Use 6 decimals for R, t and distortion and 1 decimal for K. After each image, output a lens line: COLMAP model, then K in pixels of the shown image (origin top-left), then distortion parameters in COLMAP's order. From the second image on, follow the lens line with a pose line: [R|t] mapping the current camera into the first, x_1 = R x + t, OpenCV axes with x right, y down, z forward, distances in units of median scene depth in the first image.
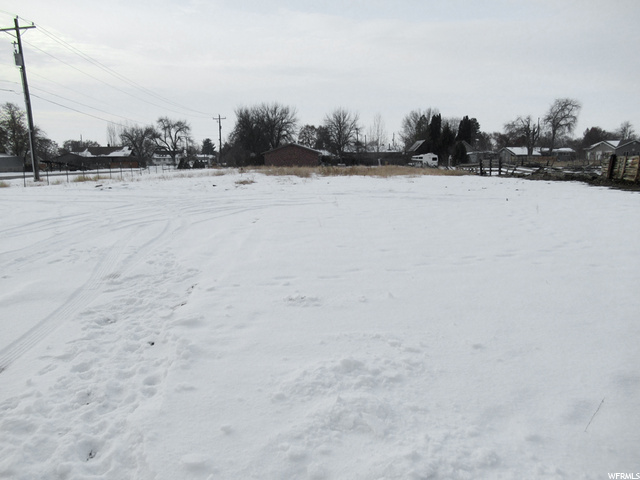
lens RADIAL K [[476.2, 0, 320.0], [0, 476.2, 240.0], [0, 0, 1]] dist [0.002119, 0.001255]
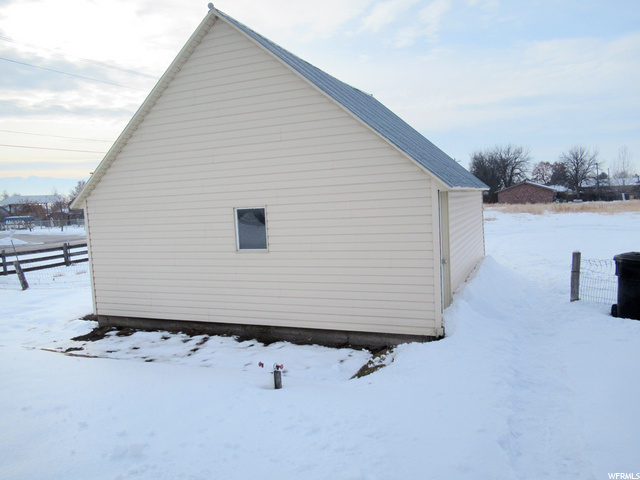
lens RADIAL K [[476.2, 0, 320.0], [0, 476.2, 240.0], [0, 0, 1]] dist [0.002119, 0.001255]
pose [[0.895820, 0.014683, -0.444174, 0.004687], [-0.047377, 0.996914, -0.062596, 0.014242], [0.441884, 0.077119, 0.893751, -0.130307]]
